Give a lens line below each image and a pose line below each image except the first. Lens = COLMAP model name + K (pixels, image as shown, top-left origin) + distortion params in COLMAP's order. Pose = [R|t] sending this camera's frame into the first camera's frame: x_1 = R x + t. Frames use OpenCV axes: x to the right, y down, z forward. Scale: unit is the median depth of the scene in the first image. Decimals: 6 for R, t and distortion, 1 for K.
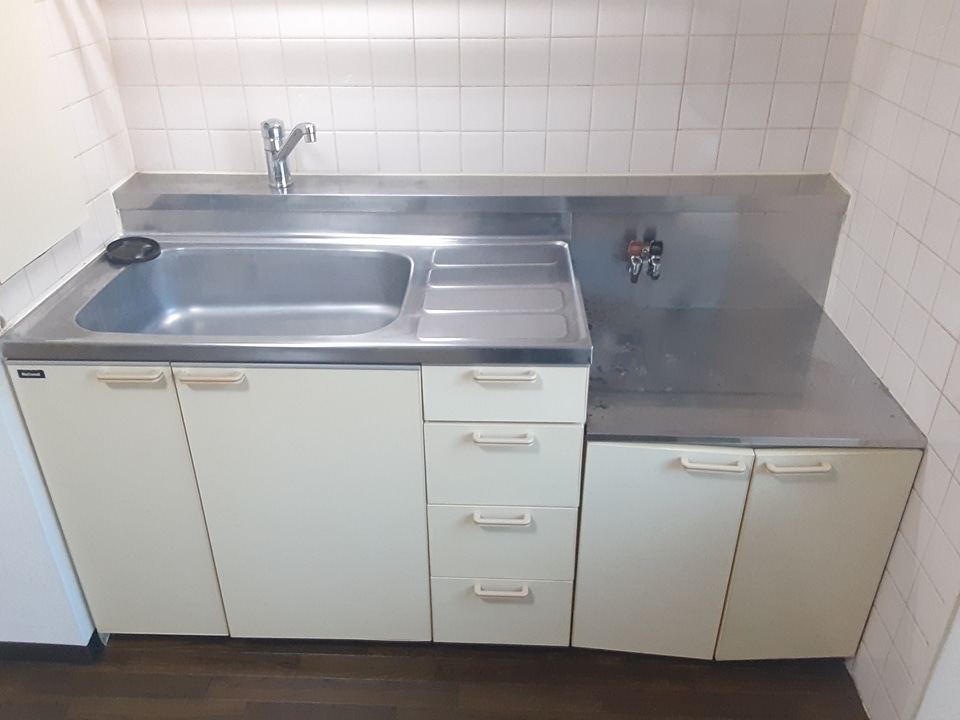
lens RADIAL K [[766.6, 0, 457.5], [0, 766.6, 353.4], [0, 0, 1]] dist [0.124059, -0.174411]
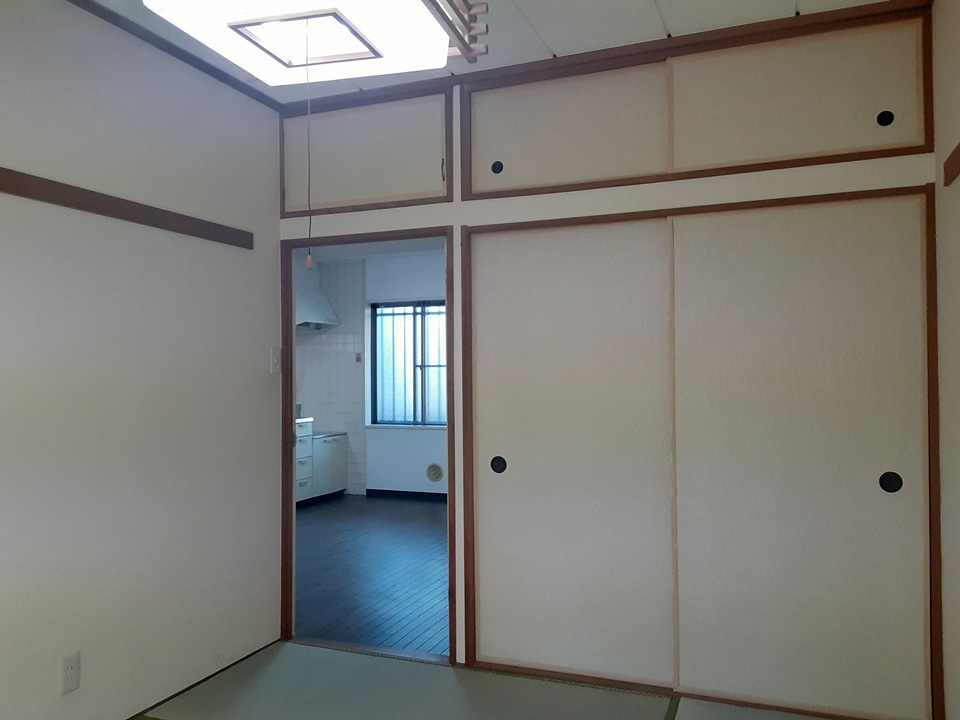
lens RADIAL K [[766.6, 0, 457.5], [0, 766.6, 353.4], [0, 0, 1]] dist [0.124059, -0.174411]
pose [[0.339619, 0.045637, 0.939455, -4.030260], [0.456370, 0.865373, -0.207019, 1.047433], [-0.822426, 0.499047, 0.273070, -1.349525]]
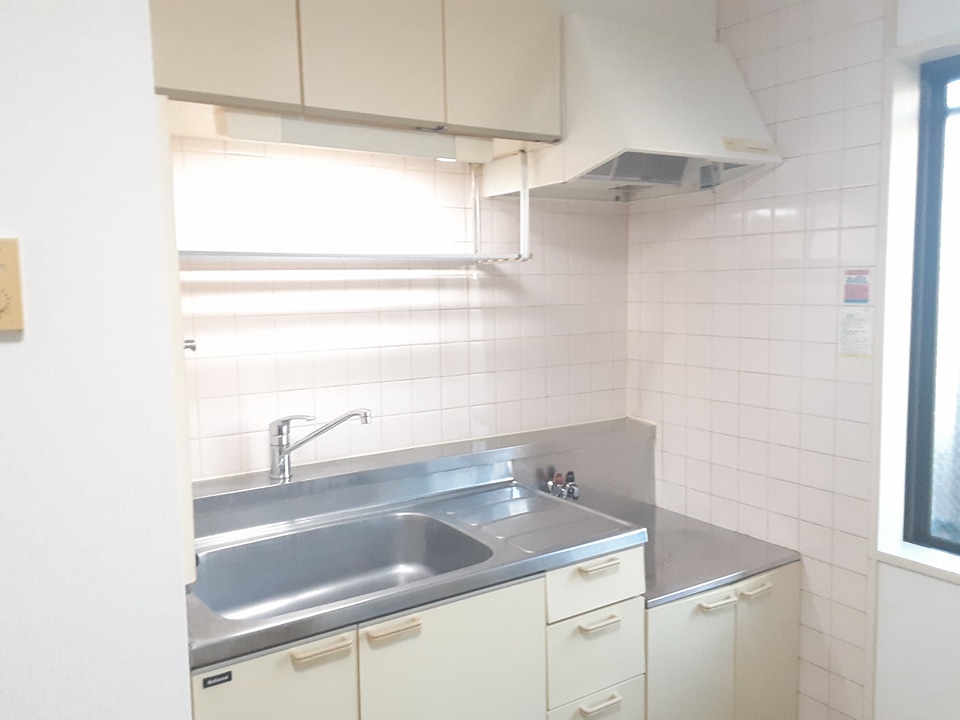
lens RADIAL K [[766.6, 0, 457.5], [0, 766.6, 353.4], [0, 0, 1]] dist [0.124059, -0.174411]
pose [[0.817341, -0.053076, 0.573705, -0.774690], [0.282573, 0.904694, -0.318876, 0.049340], [-0.502102, 0.422743, 0.754441, -0.012664]]
